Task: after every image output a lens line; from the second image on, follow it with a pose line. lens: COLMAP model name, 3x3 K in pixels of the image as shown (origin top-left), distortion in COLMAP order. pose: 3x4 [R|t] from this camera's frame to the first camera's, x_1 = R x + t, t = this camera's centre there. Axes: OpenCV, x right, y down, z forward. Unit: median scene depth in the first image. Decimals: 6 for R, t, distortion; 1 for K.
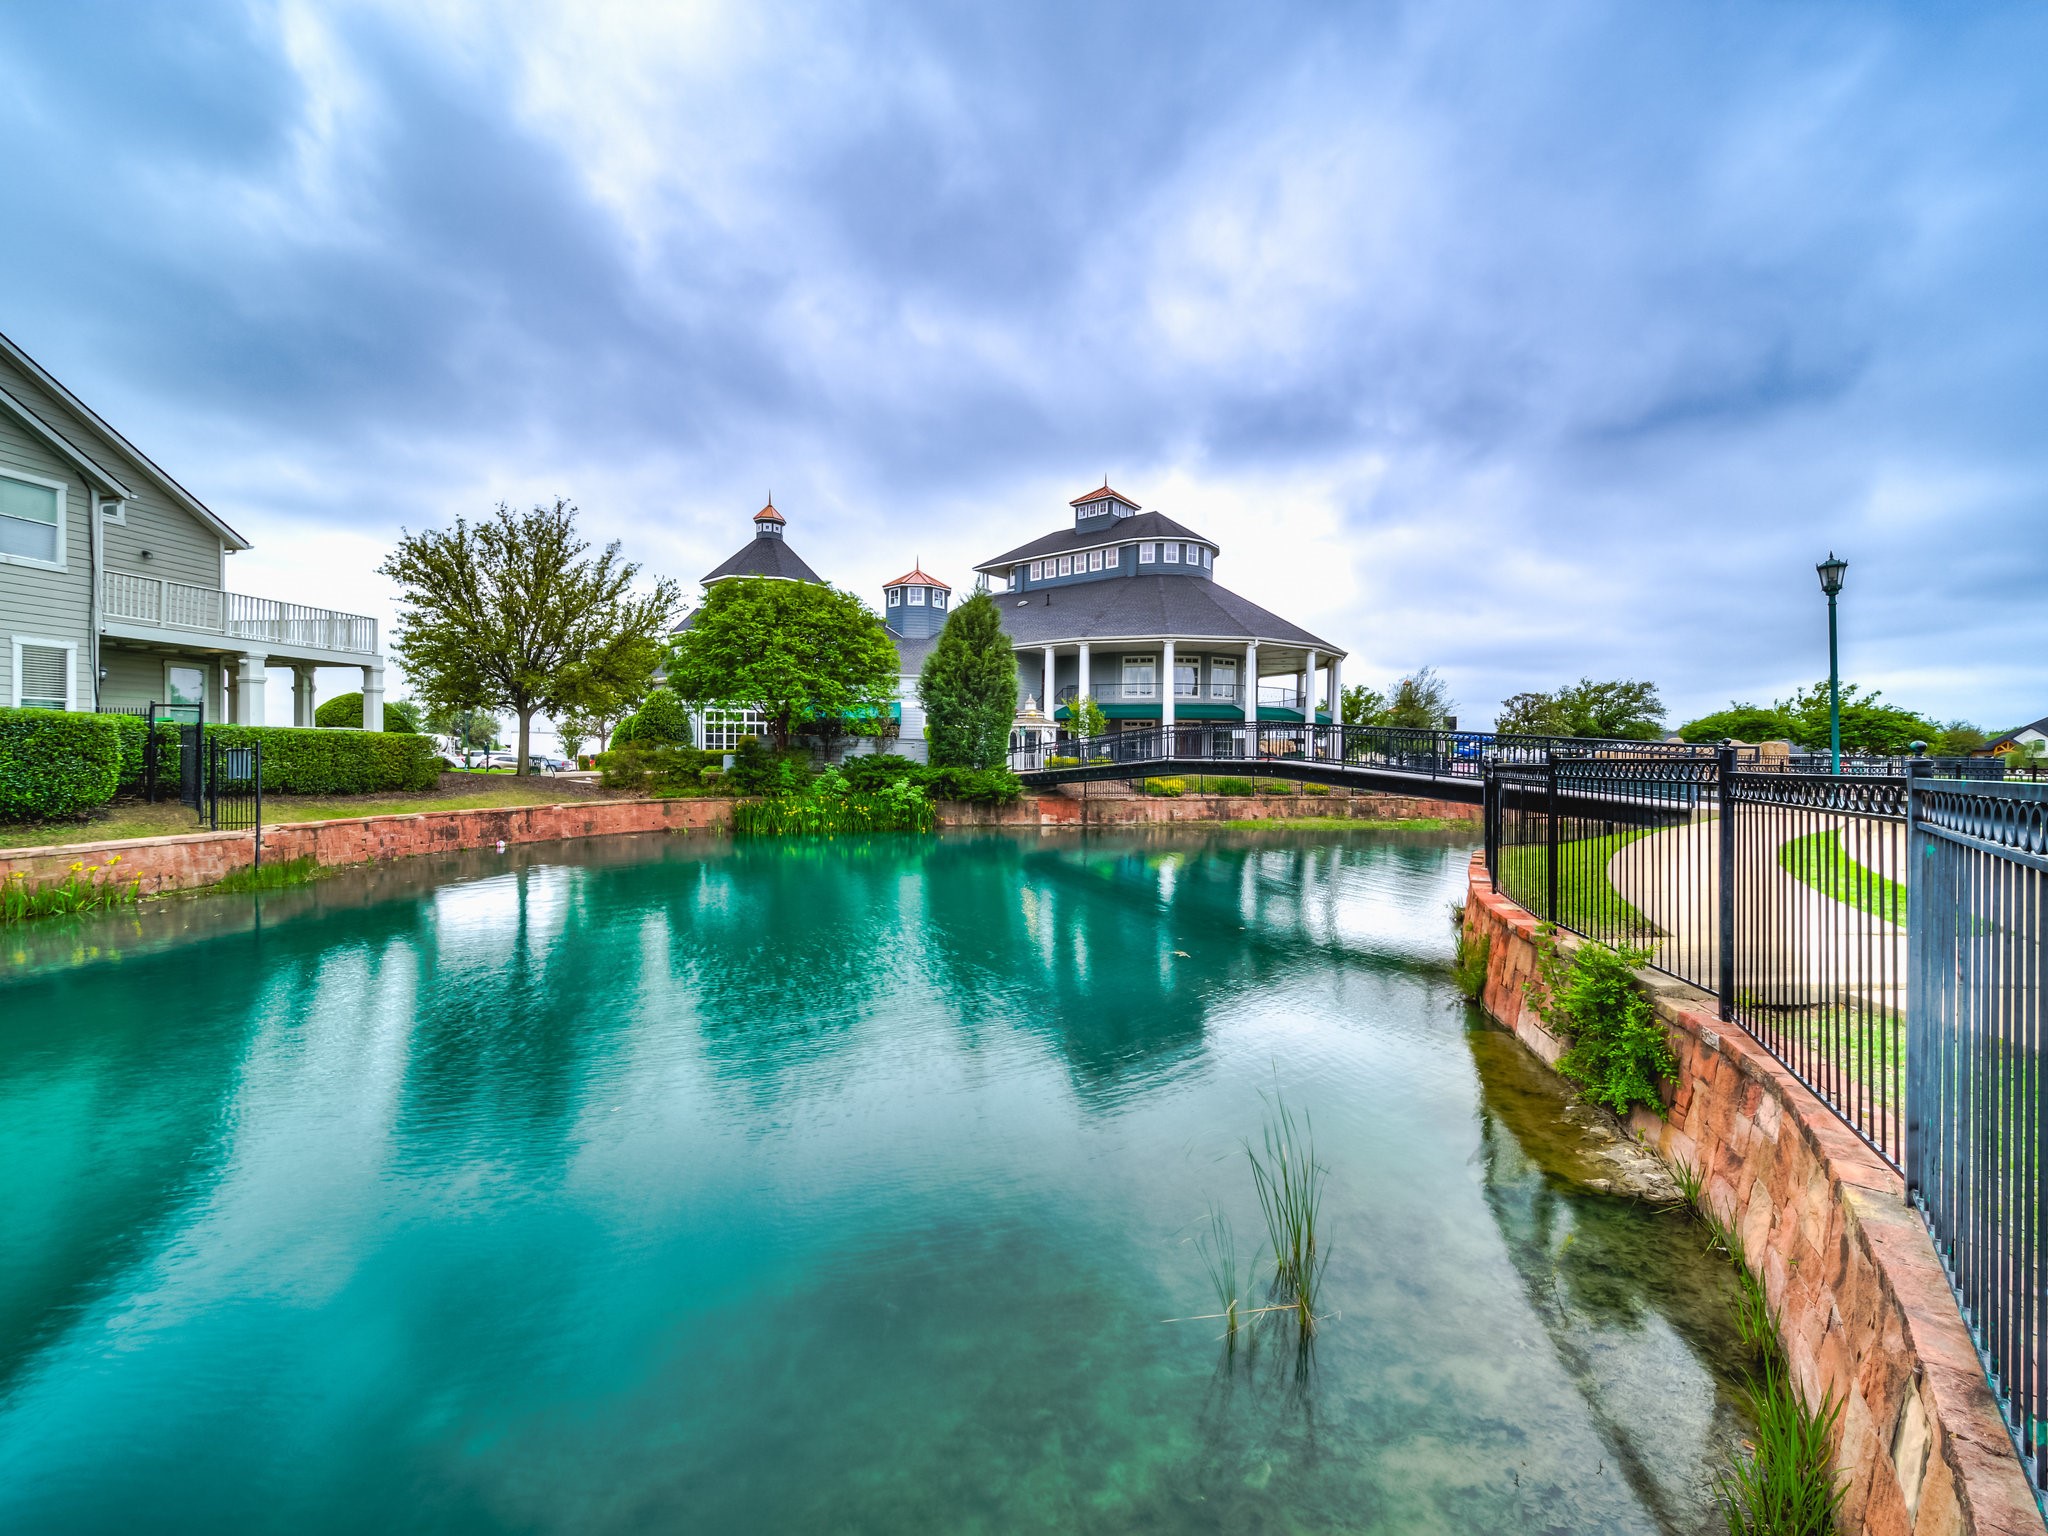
lens RADIAL K [[717.0, 0, 1029.6], [0, 717.0, 756.7], [0, 0, 1]] dist [0.000995, -0.000031]
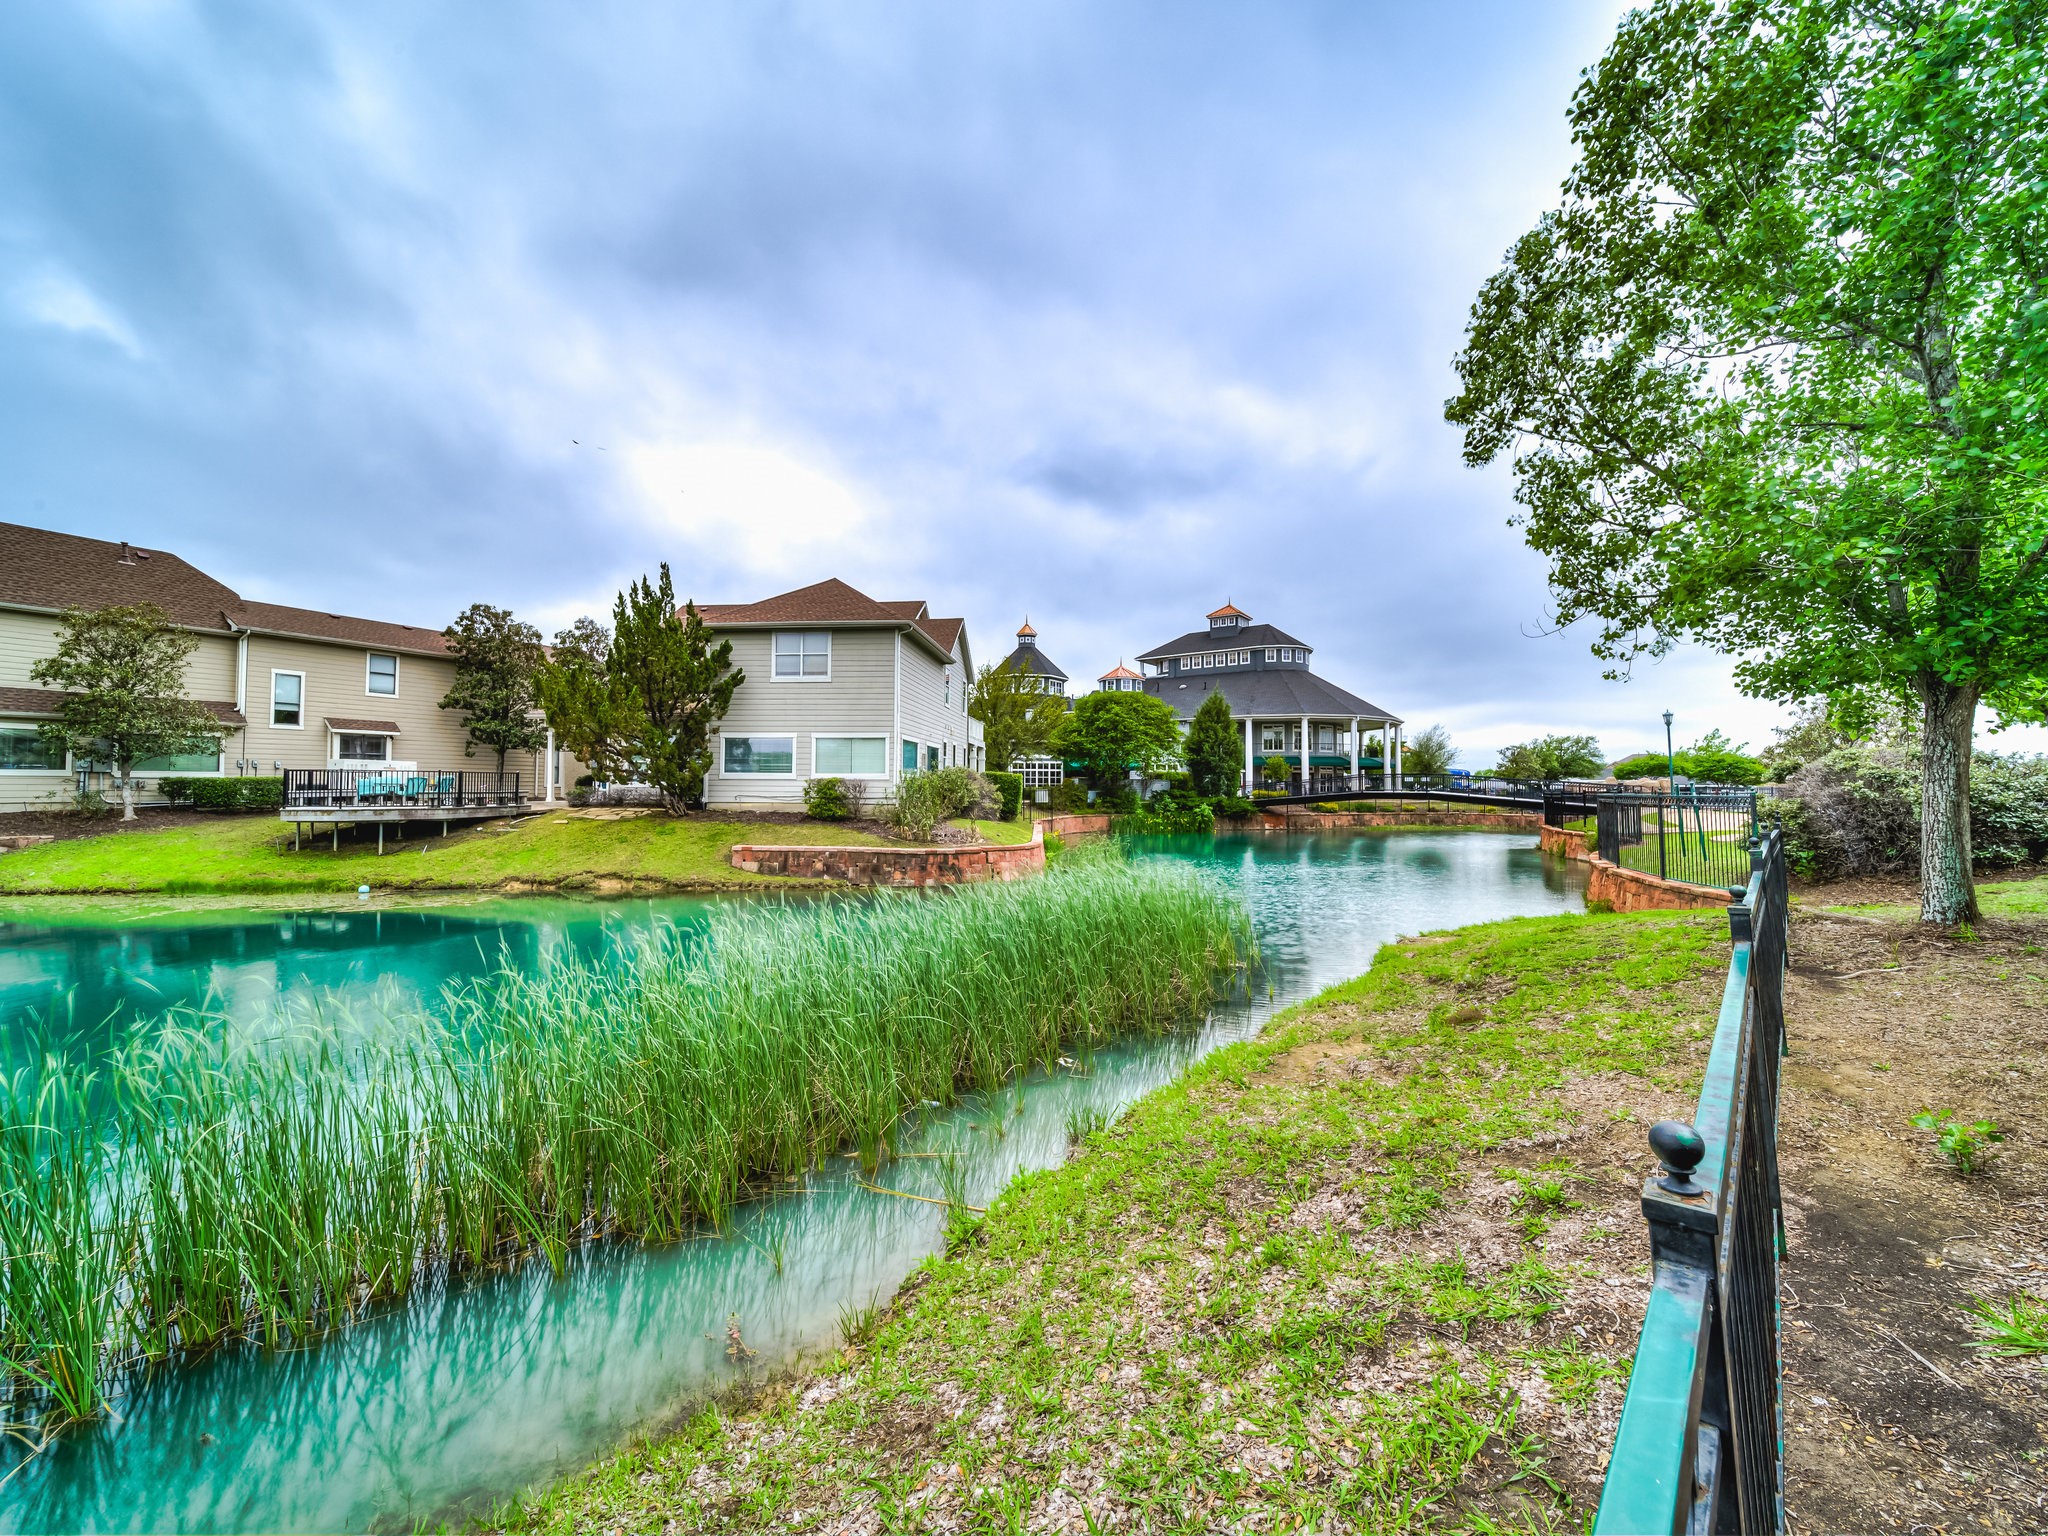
lens RADIAL K [[717.0, 0, 1018.6], [0, 717.0, 767.4], [0, 0, 1]] dist [0.000995, -0.000031]
pose [[0.999095, -0.005188, 0.042211, -0.431207], [0.006508, 0.999492, -0.031189, -0.004039], [-0.042028, 0.031435, 0.998622, -0.479579]]
